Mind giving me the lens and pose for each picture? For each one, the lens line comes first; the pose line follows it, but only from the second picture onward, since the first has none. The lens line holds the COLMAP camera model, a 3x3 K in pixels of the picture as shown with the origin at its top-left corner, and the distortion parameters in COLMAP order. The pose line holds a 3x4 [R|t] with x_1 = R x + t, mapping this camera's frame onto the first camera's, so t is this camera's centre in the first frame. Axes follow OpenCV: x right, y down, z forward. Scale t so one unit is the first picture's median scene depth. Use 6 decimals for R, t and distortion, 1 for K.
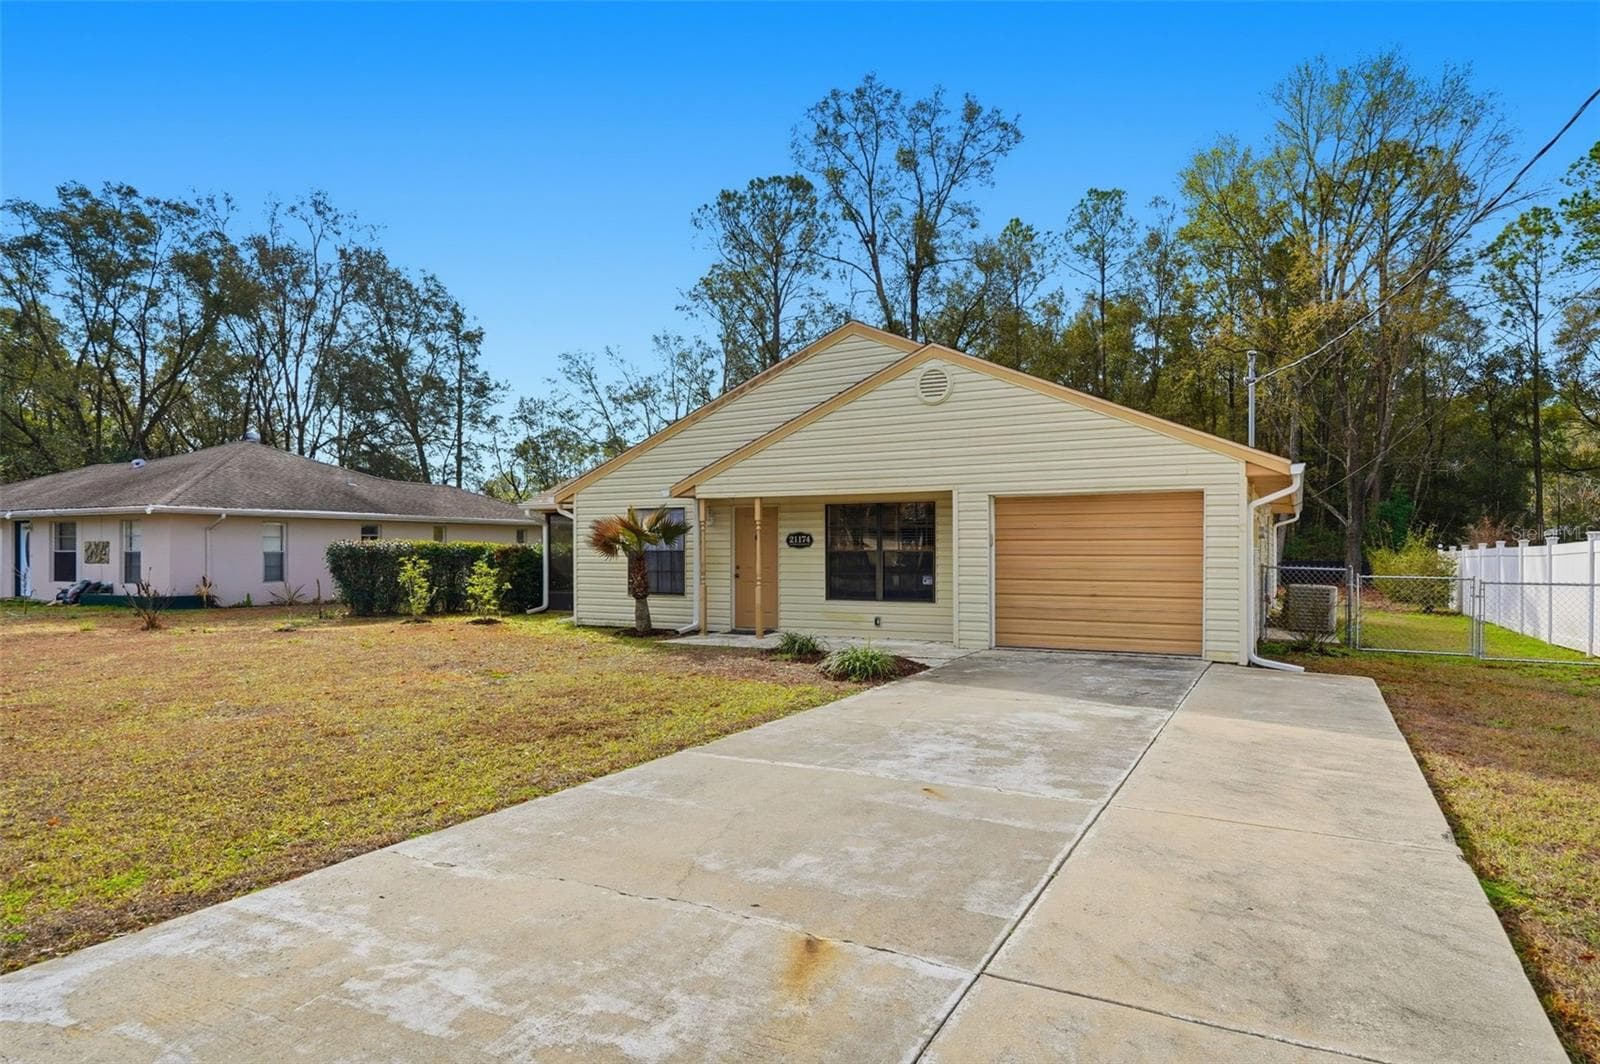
lens RADIAL K [[941.5, 0, 801.0], [0, 941.5, 555.2], [0, 0, 1]] dist [-0.004341, -0.000226]
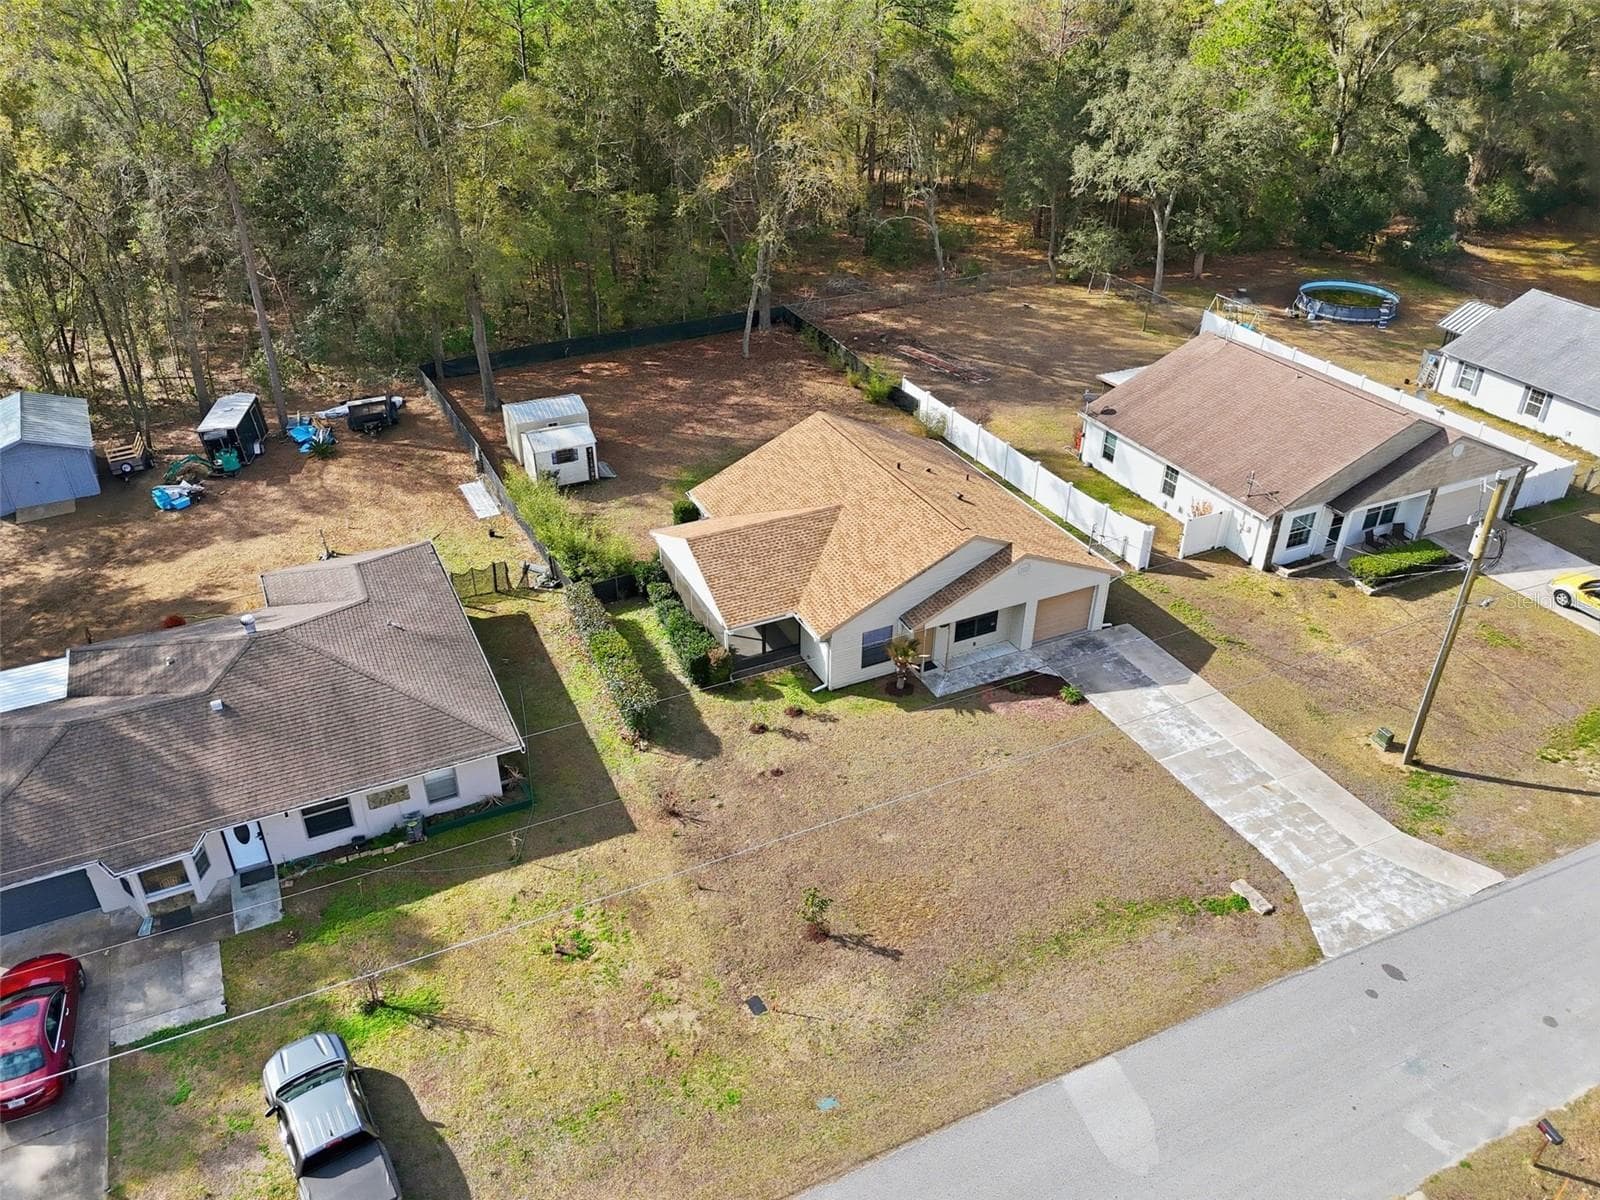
lens RADIAL K [[1177.1, 0, 800.0], [0, 1177.1, 600.0], [0, 0, 1]] dist [0.058983, -0.039169]
pose [[0.592231, -0.419481, 0.687967, -2.145293], [-0.006007, 0.851480, 0.524353, -1.554394], [-0.805746, -0.314671, 0.501753, -0.113120]]
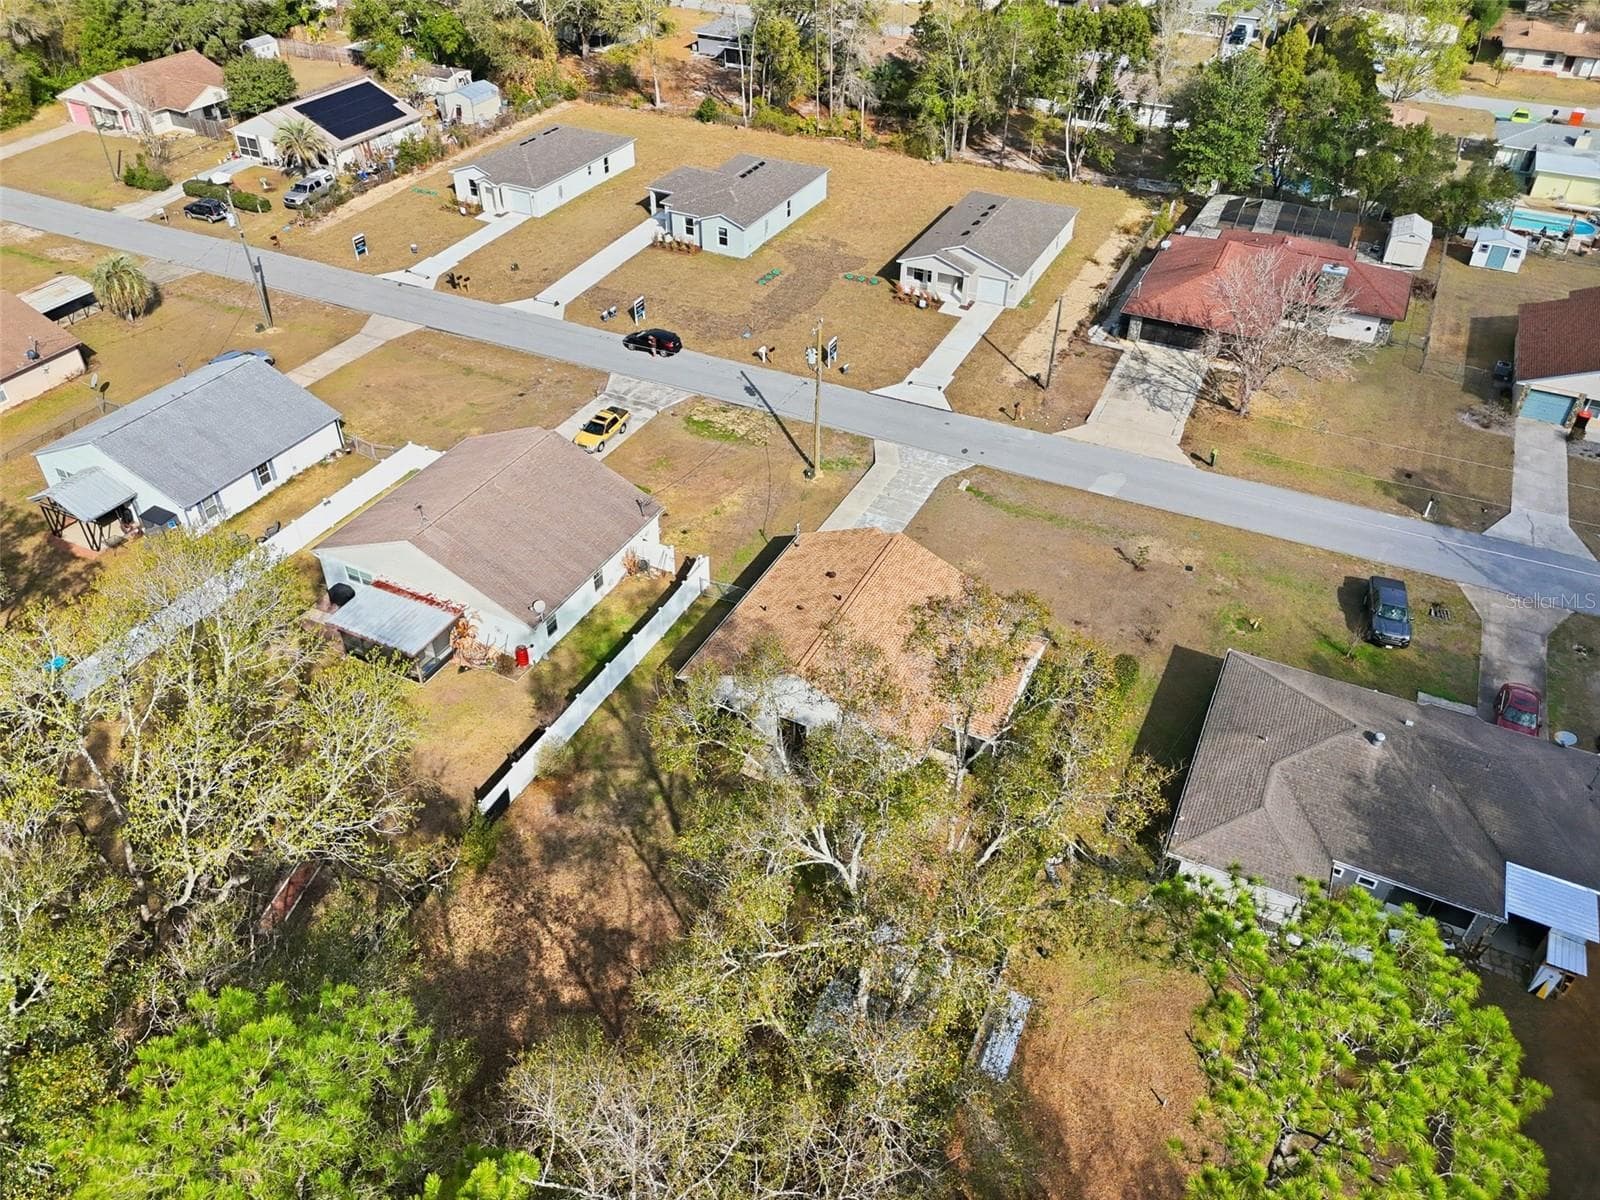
lens RADIAL K [[1177.1, 0, 800.0], [0, 1177.1, 600.0], [0, 0, 1]] dist [0.058983, -0.039169]
pose [[-0.999397, 0.009855, -0.033289, 0.545771], [-0.013131, 0.780337, 0.625222, -2.618489], [0.032138, 0.625282, -0.779737, 4.313526]]
